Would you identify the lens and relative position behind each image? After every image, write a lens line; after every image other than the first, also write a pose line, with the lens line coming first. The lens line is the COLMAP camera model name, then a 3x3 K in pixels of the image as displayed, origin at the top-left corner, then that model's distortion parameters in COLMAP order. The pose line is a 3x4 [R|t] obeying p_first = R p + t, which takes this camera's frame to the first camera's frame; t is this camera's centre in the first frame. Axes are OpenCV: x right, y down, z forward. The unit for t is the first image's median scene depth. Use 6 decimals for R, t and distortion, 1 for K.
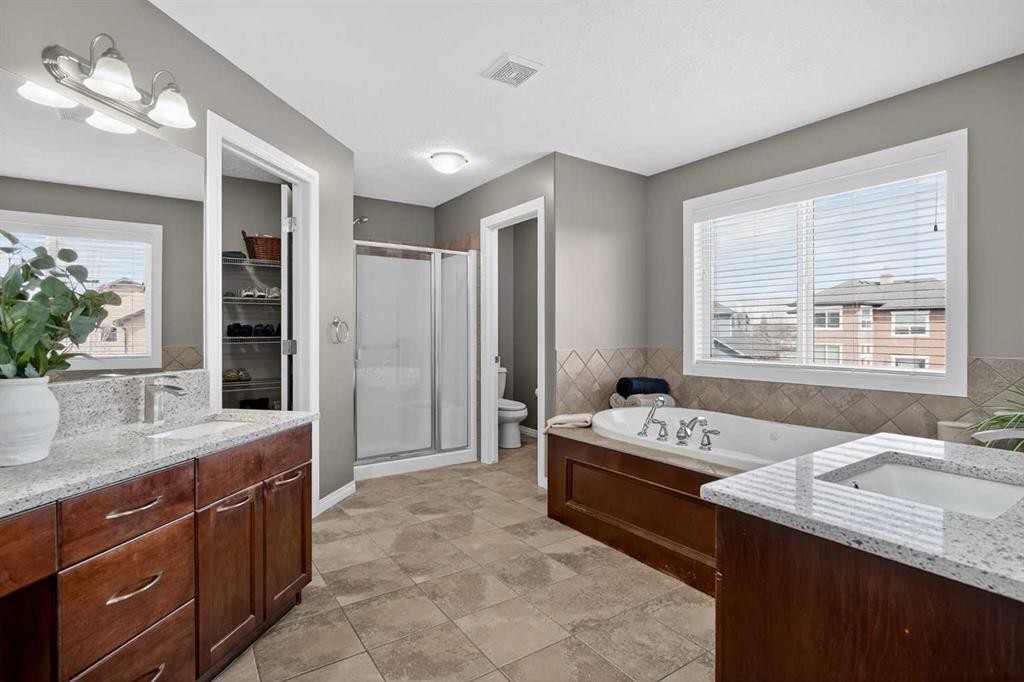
lens RADIAL K [[494.2, 0, 500.8], [0, 494.2, 337.9], [0, 0, 1]] dist [-0.000221, 0.000517]
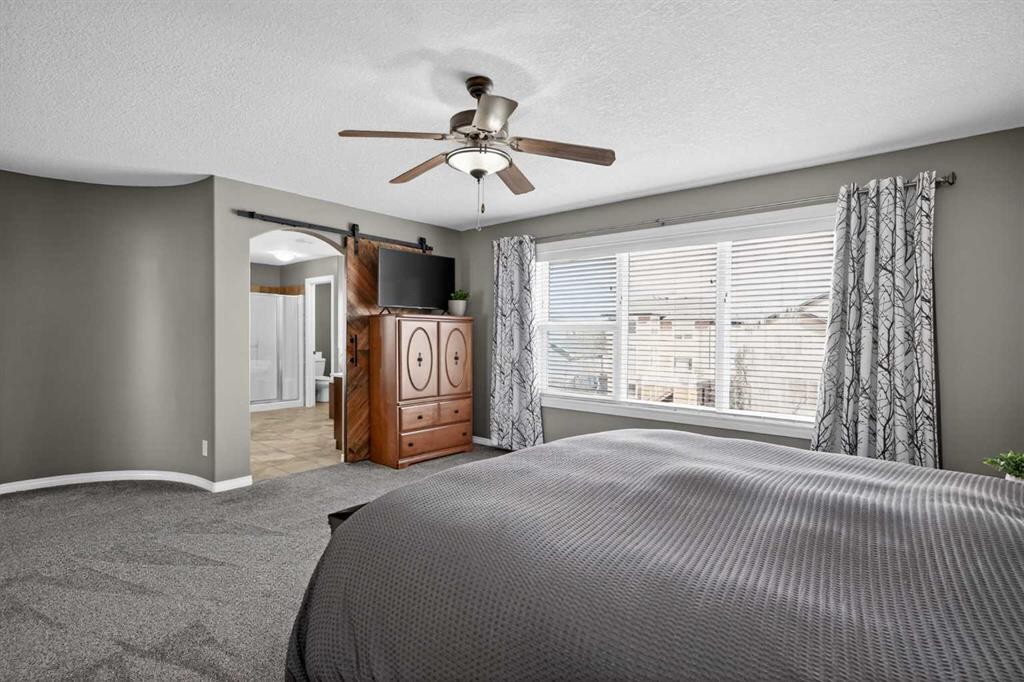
lens RADIAL K [[494.2, 0, 500.8], [0, 494.2, 337.9], [0, 0, 1]] dist [-0.000221, 0.000517]
pose [[0.964325, 0.002289, 0.264711, 0.177351], [0.000142, 0.999958, -0.009166, 0.006033], [-0.264721, 0.008877, 0.964284, -1.016512]]
